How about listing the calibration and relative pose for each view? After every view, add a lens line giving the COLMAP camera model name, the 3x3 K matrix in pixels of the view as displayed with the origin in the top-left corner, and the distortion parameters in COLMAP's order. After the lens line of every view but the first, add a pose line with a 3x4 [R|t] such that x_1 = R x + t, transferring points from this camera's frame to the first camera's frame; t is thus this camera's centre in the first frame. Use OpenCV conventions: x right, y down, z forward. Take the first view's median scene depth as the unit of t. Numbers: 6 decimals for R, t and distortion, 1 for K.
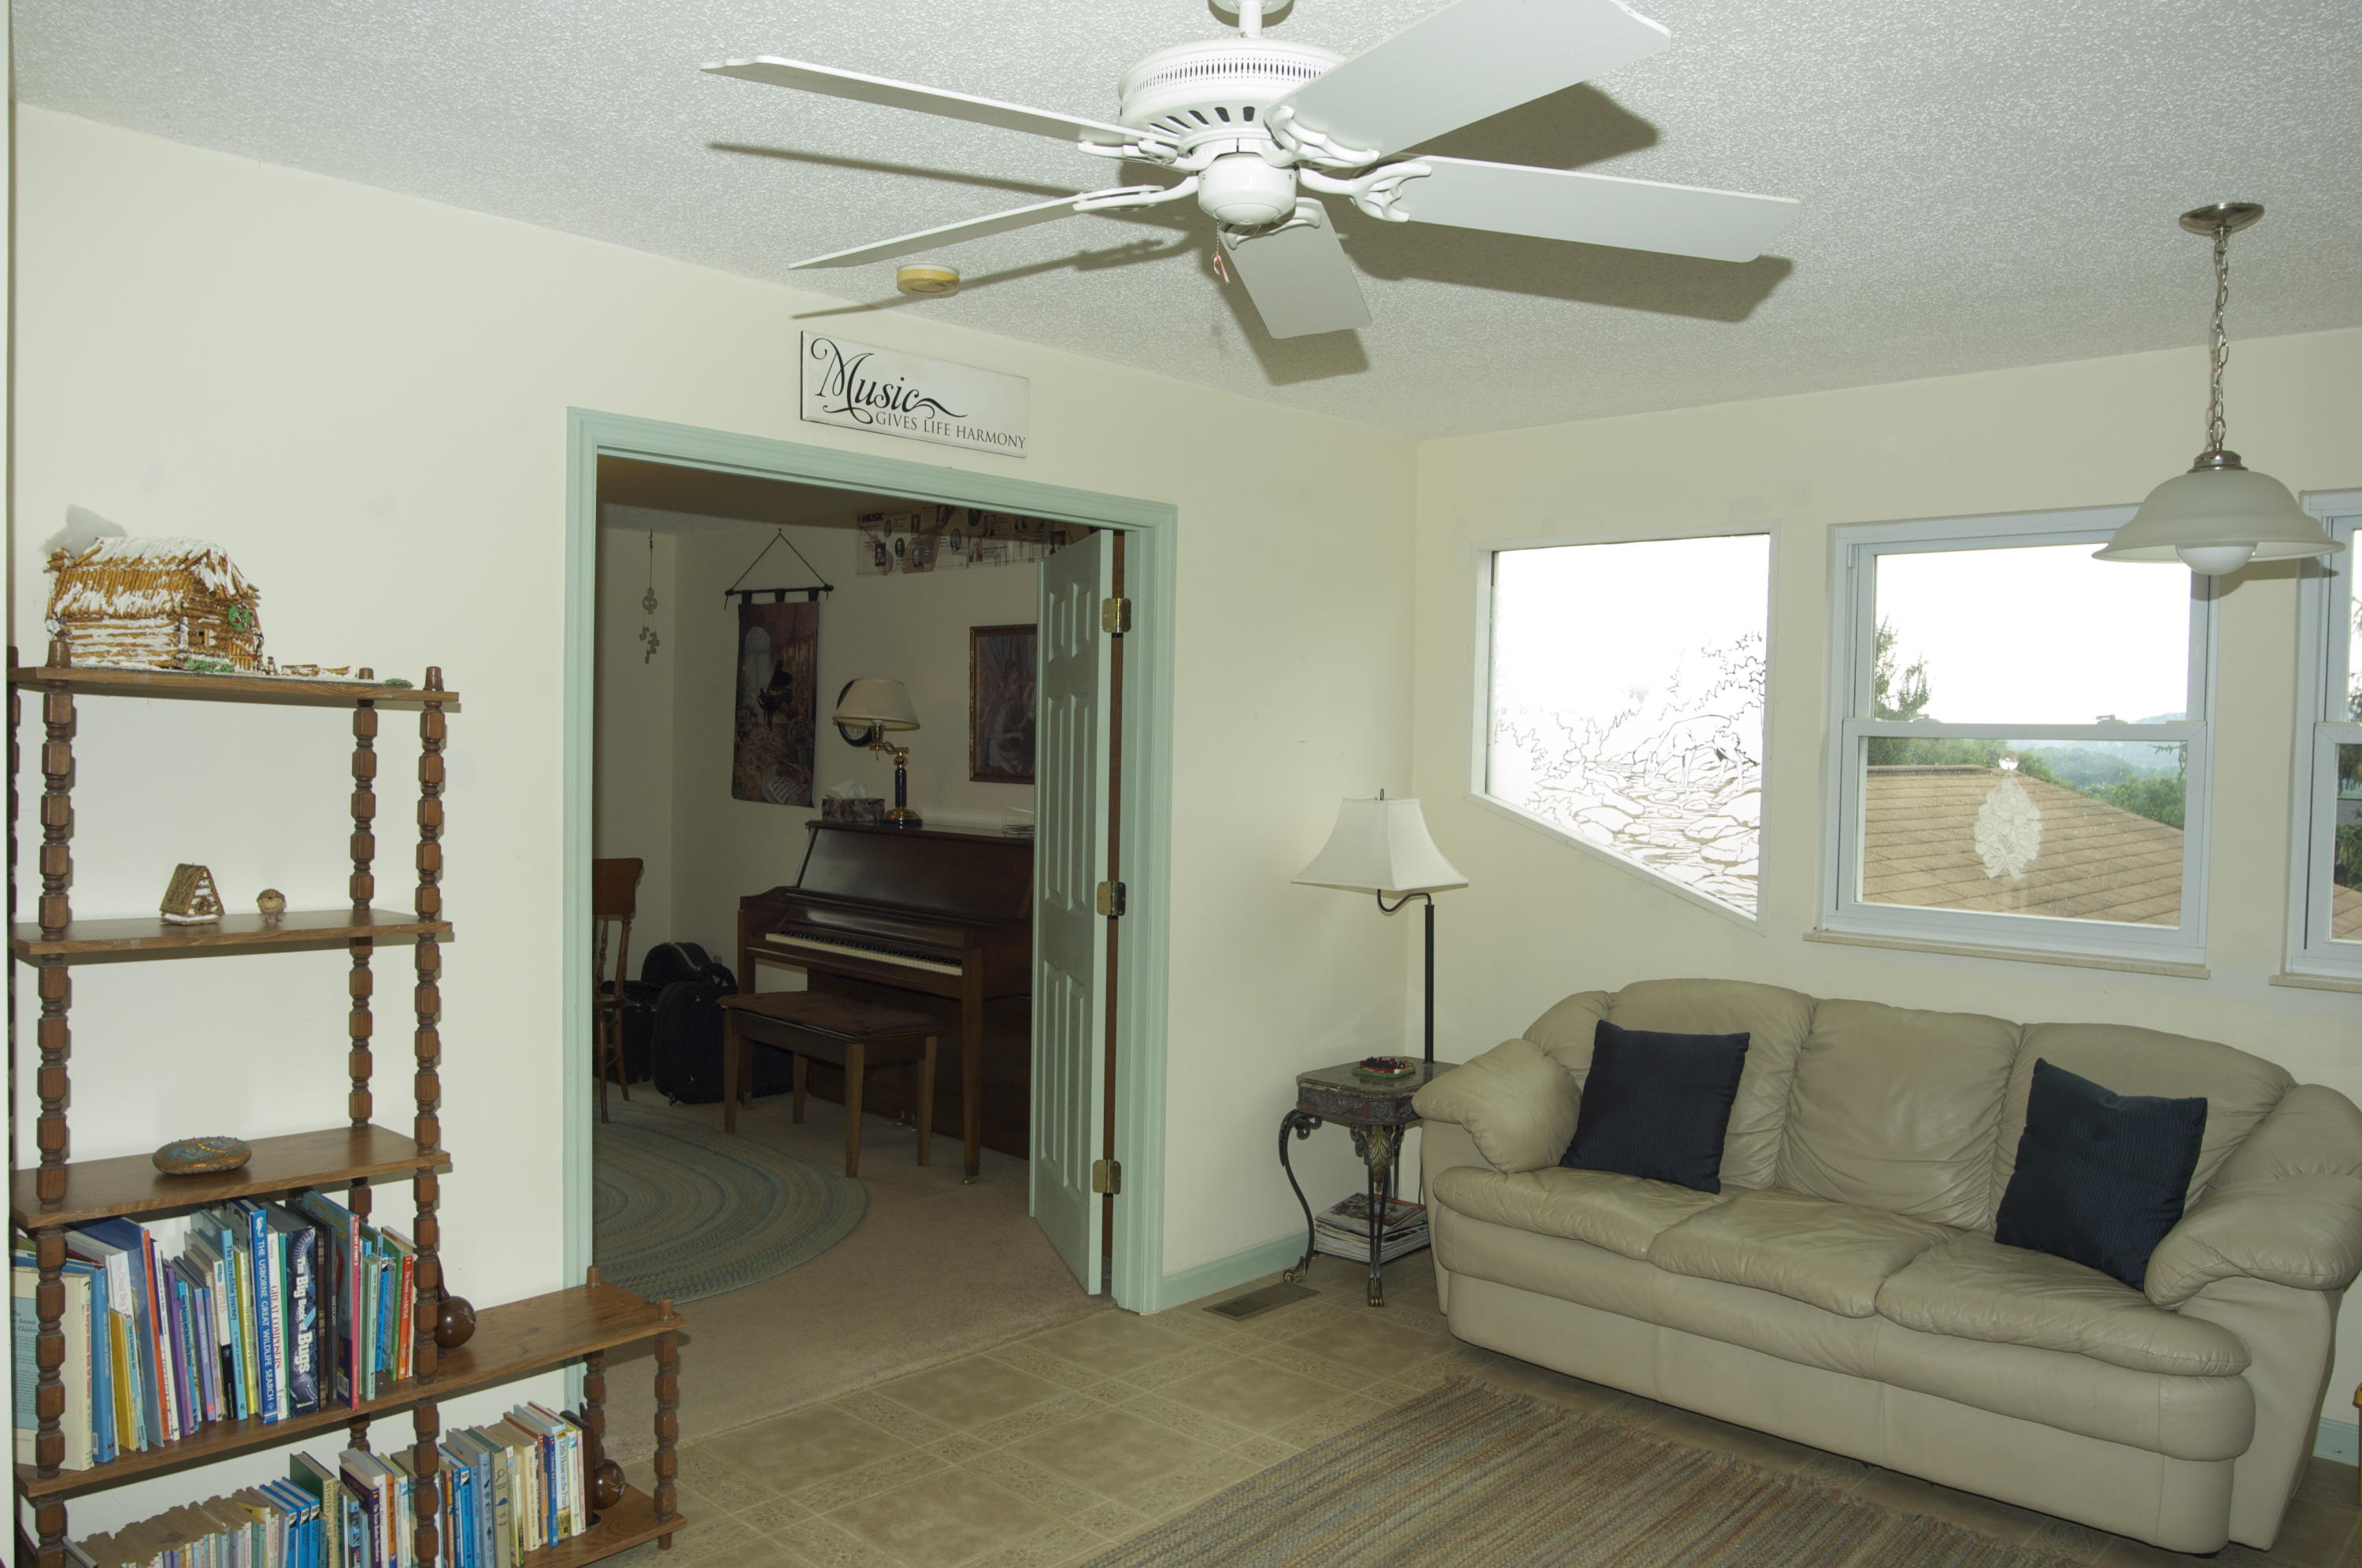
lens RADIAL K [[1718.8, 0, 1183.0], [0, 1718.8, 794.5], [0, 0, 1]] dist [-0.038649, 0.010884]
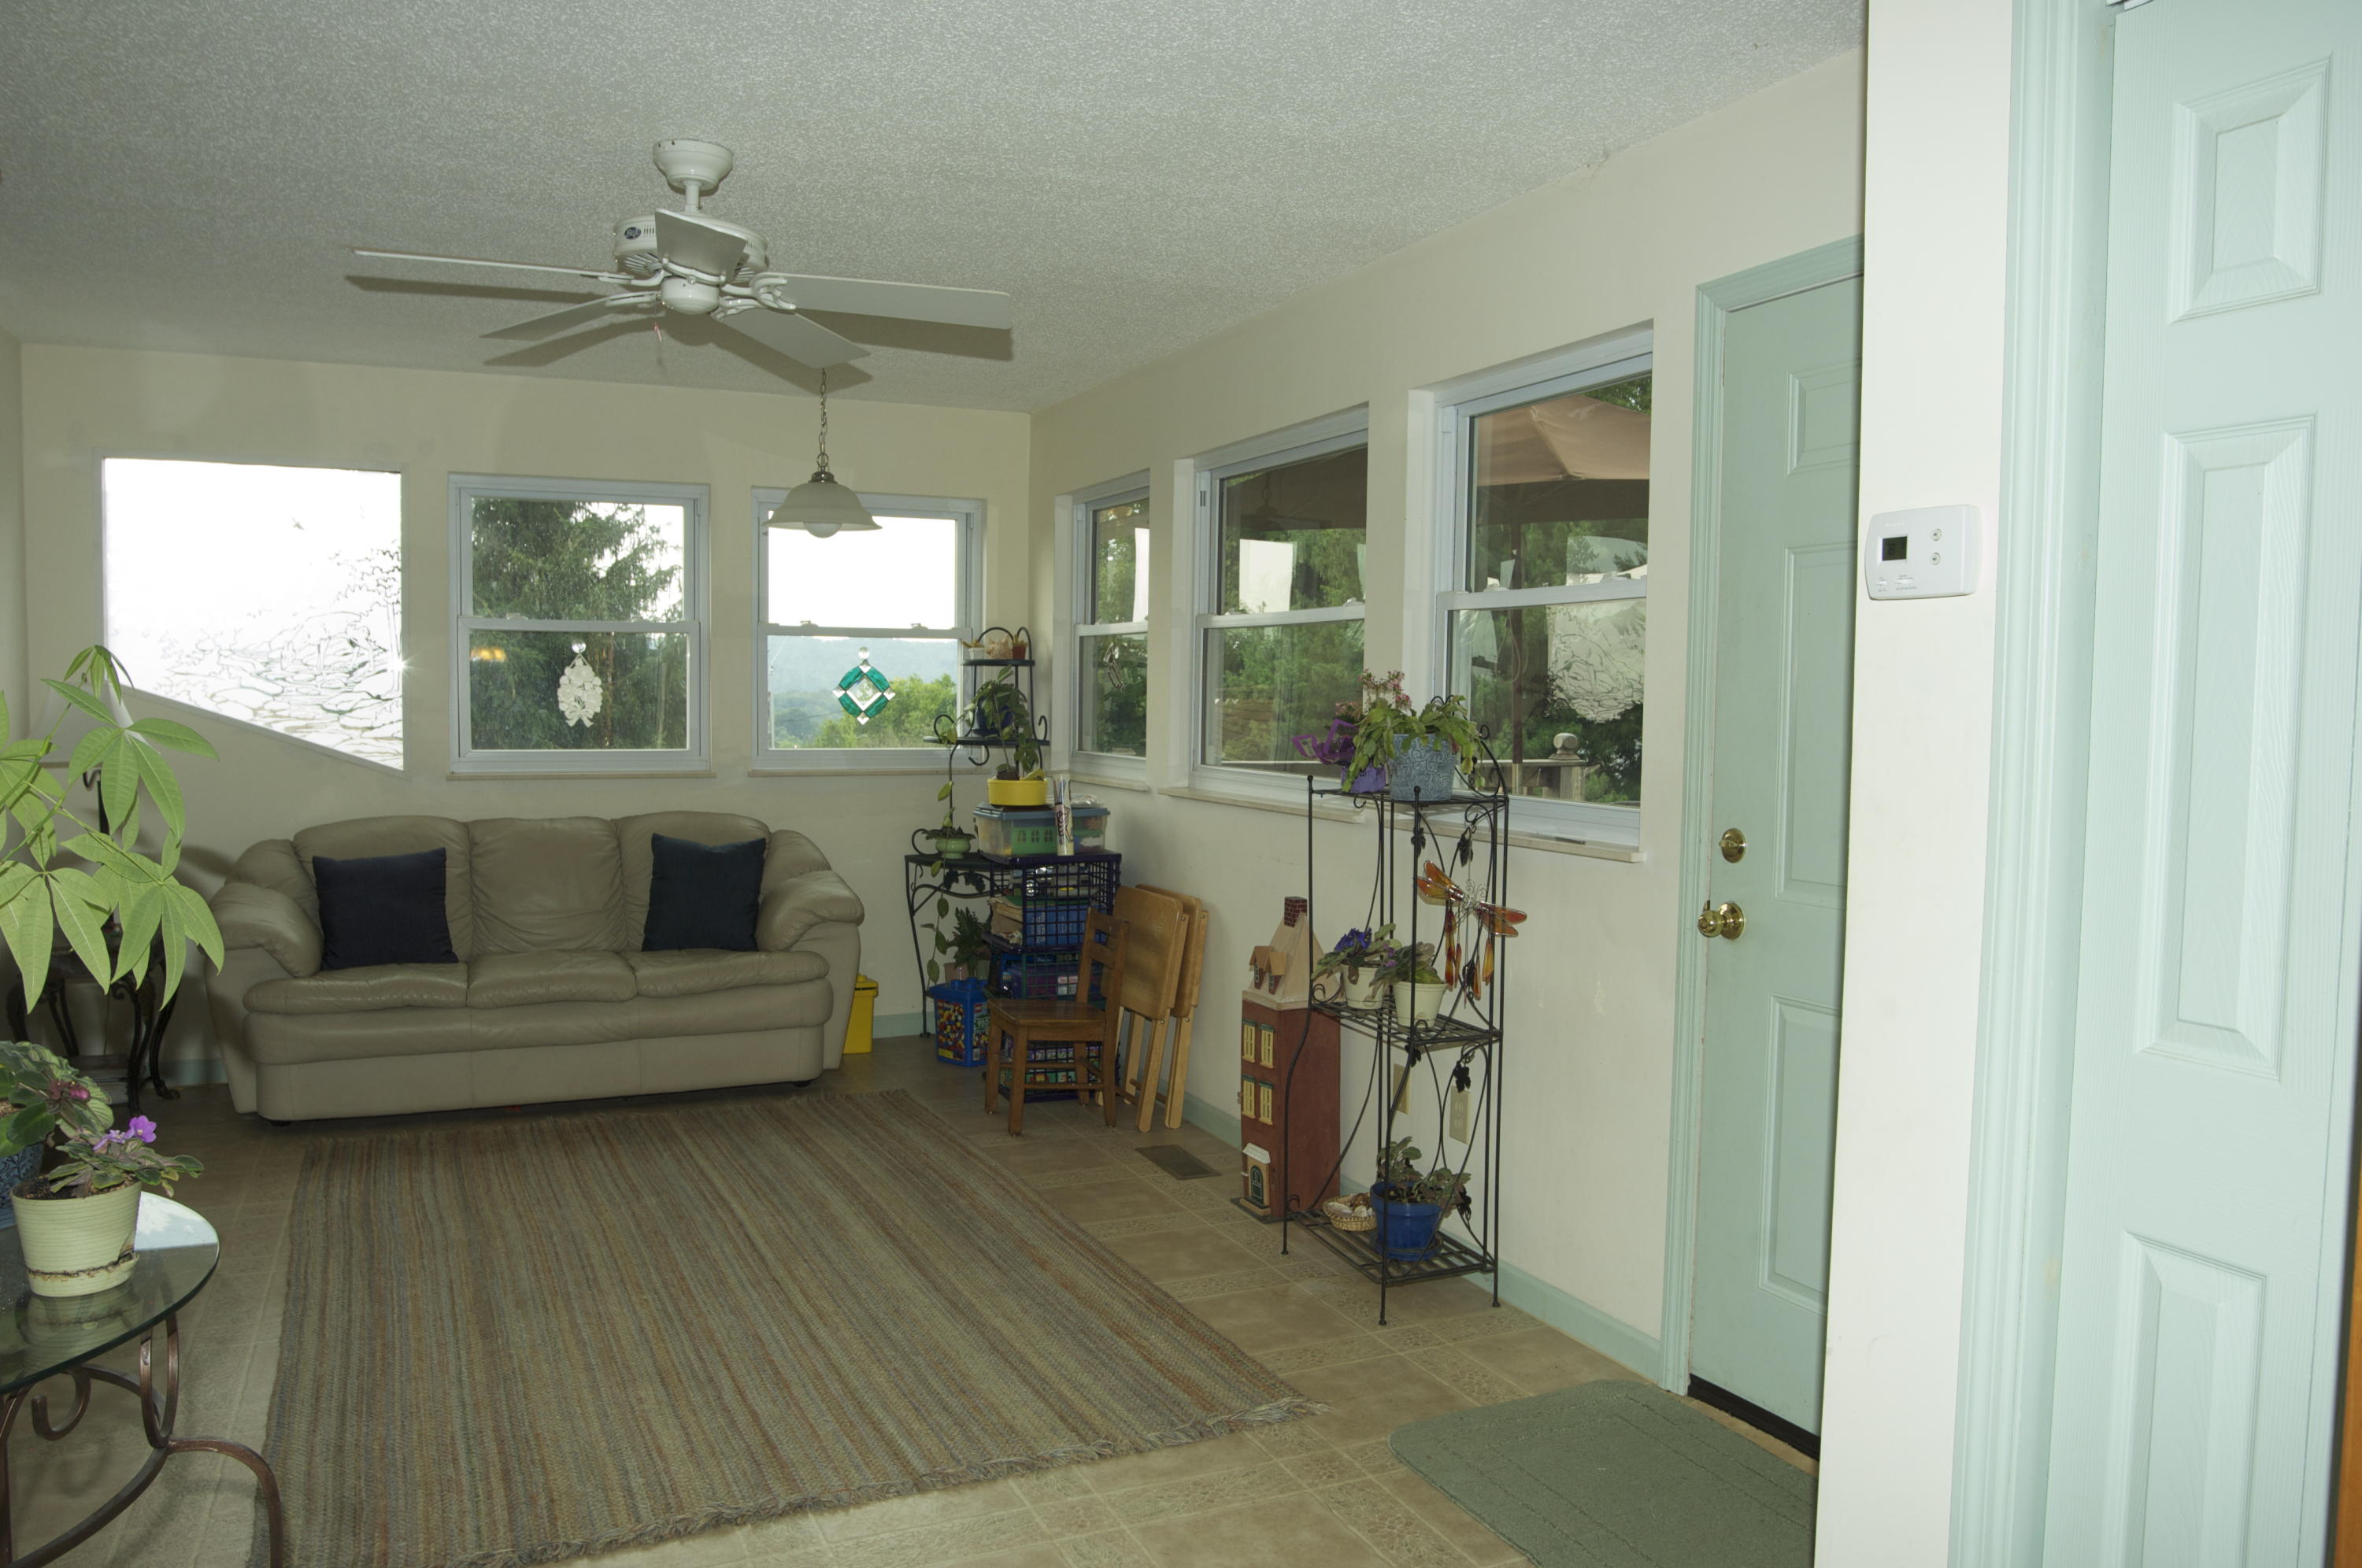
lens RADIAL K [[1718.8, 0, 1183.3], [0, 1718.8, 785.0], [0, 0, 1]] dist [-0.038649, 0.010884]
pose [[0.389310, -0.068434, 0.918561, -0.603186], [0.029110, 0.997652, 0.061989, 0.020833], [-0.920647, 0.002606, 0.390388, -0.056114]]
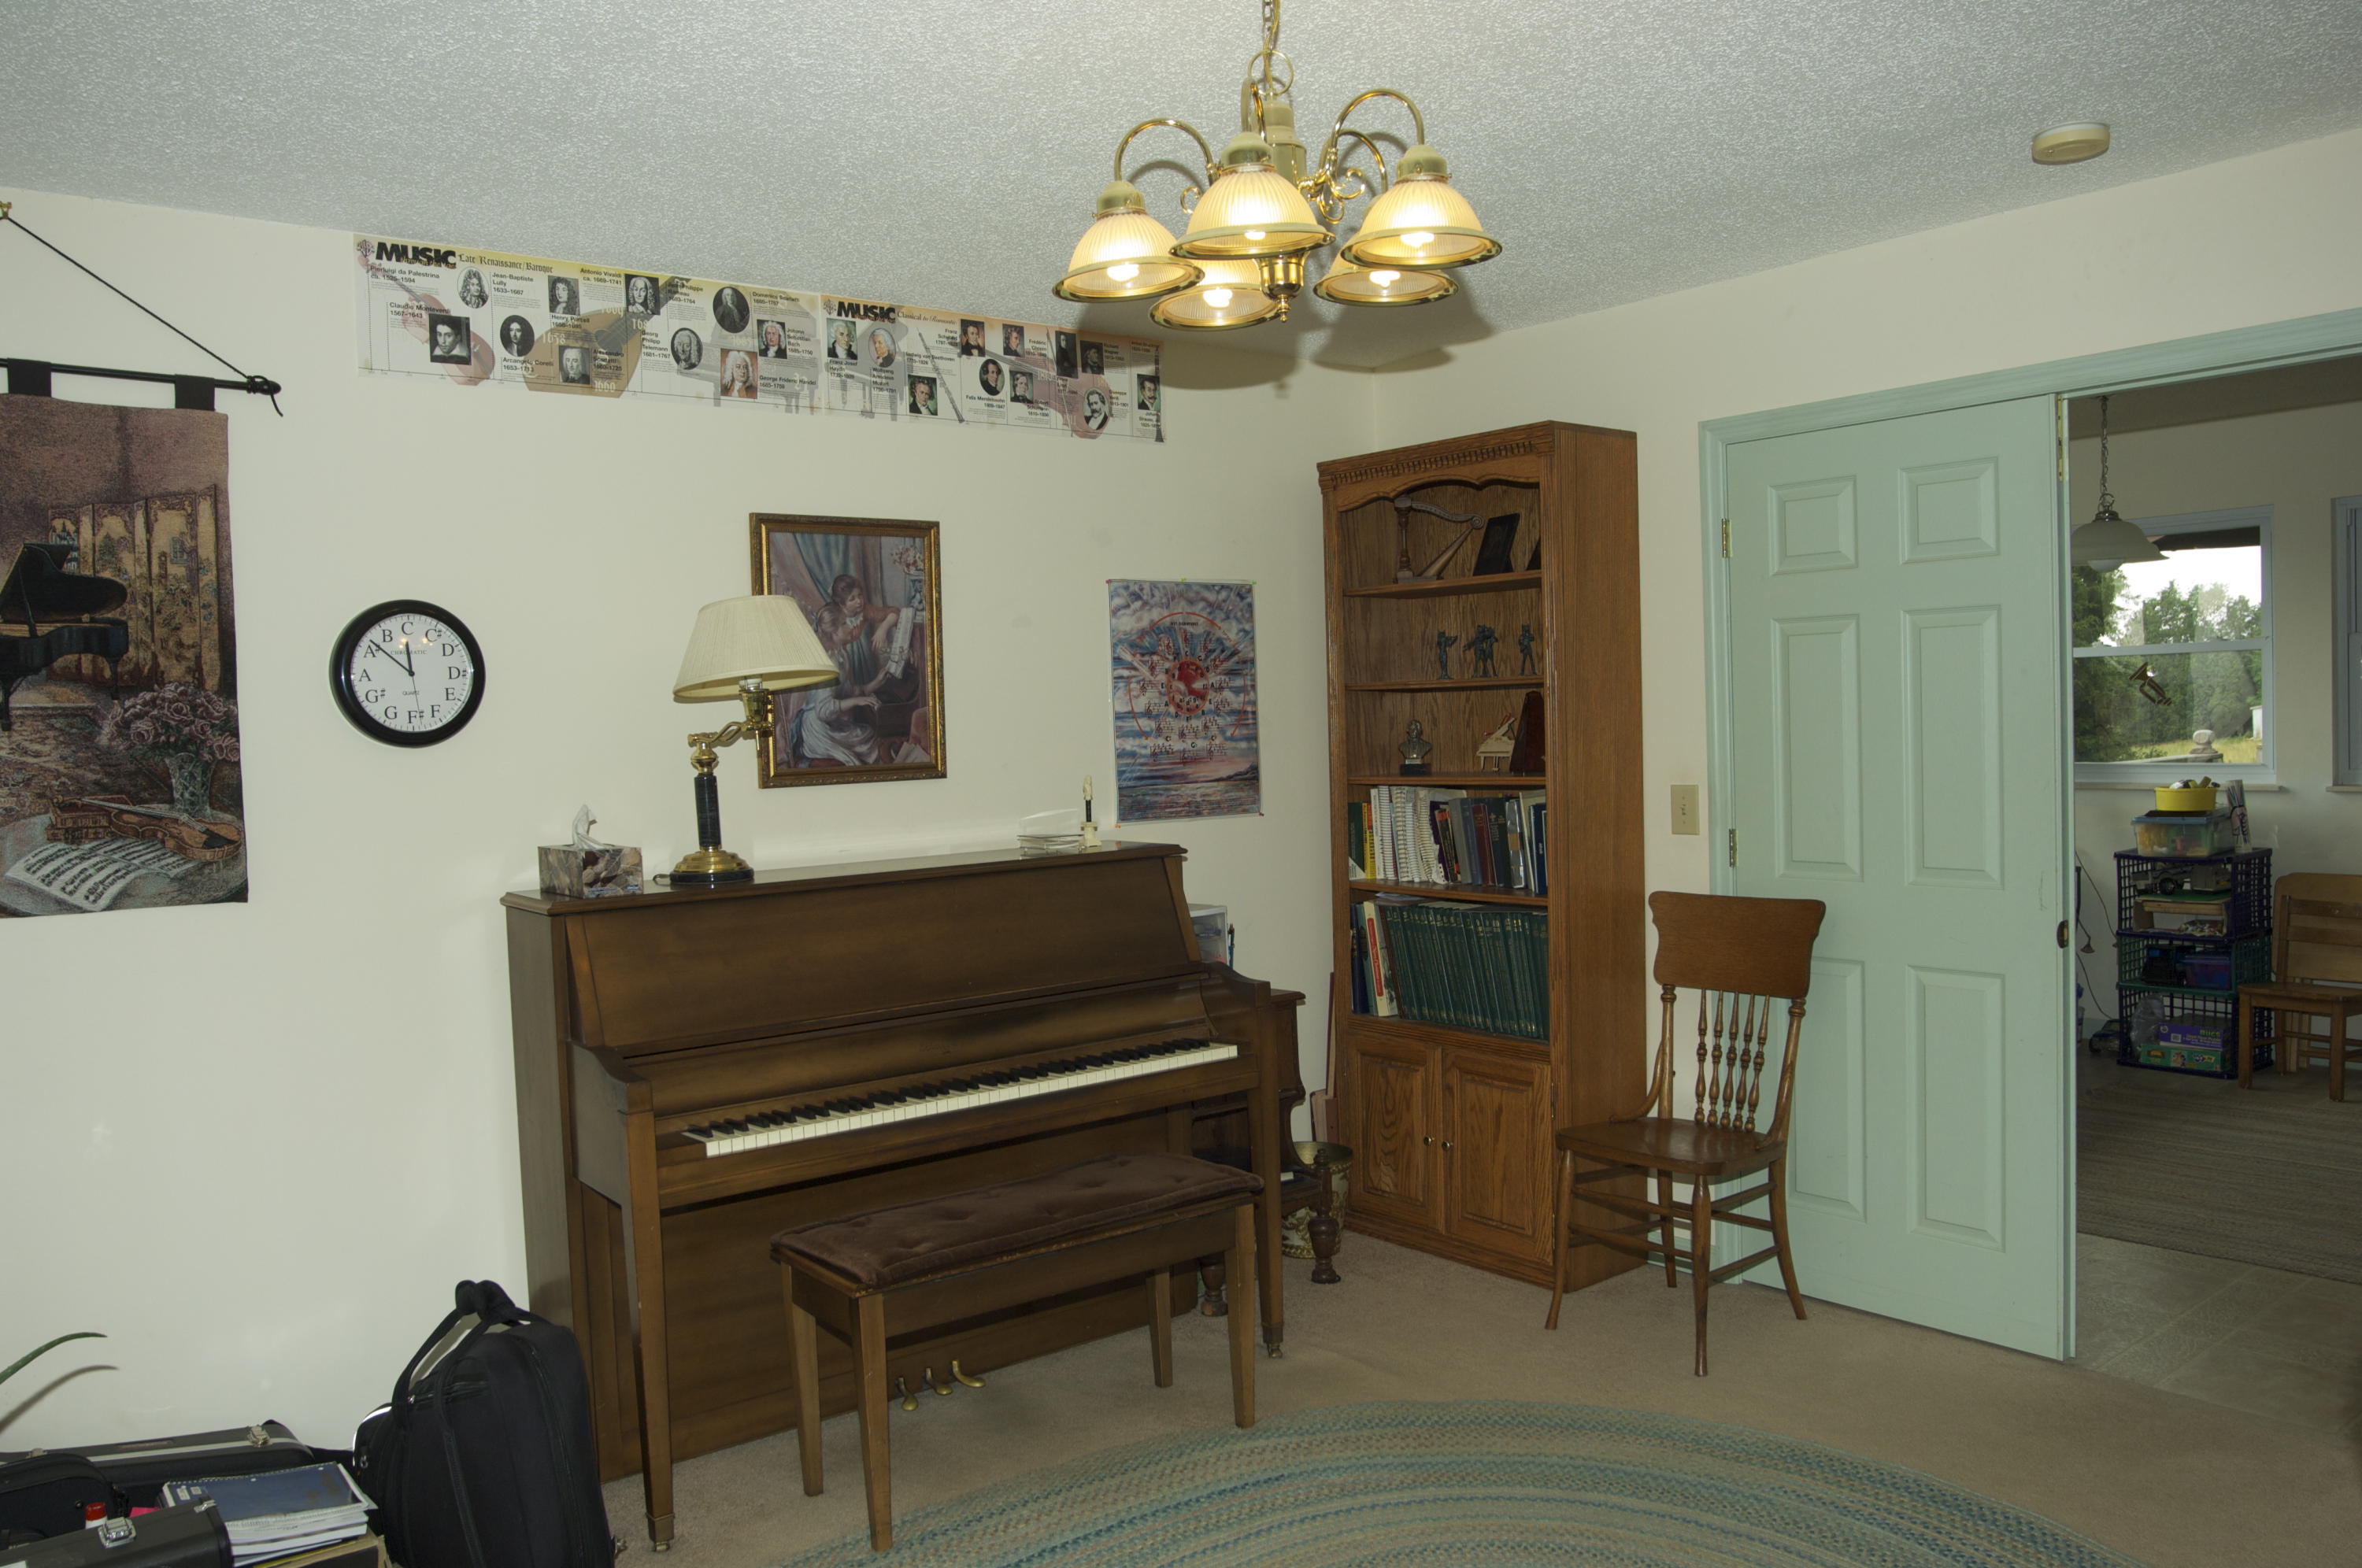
lens RADIAL K [[1718.8, 0, 1185.3], [0, 1718.8, 787.8], [0, 0, 1]] dist [-0.038649, 0.010884]
pose [[0.134629, -0.072736, 0.988223, -0.942133], [0.067572, 0.995655, 0.064077, -0.049420], [-0.988589, 0.058149, 0.138959, 1.119842]]
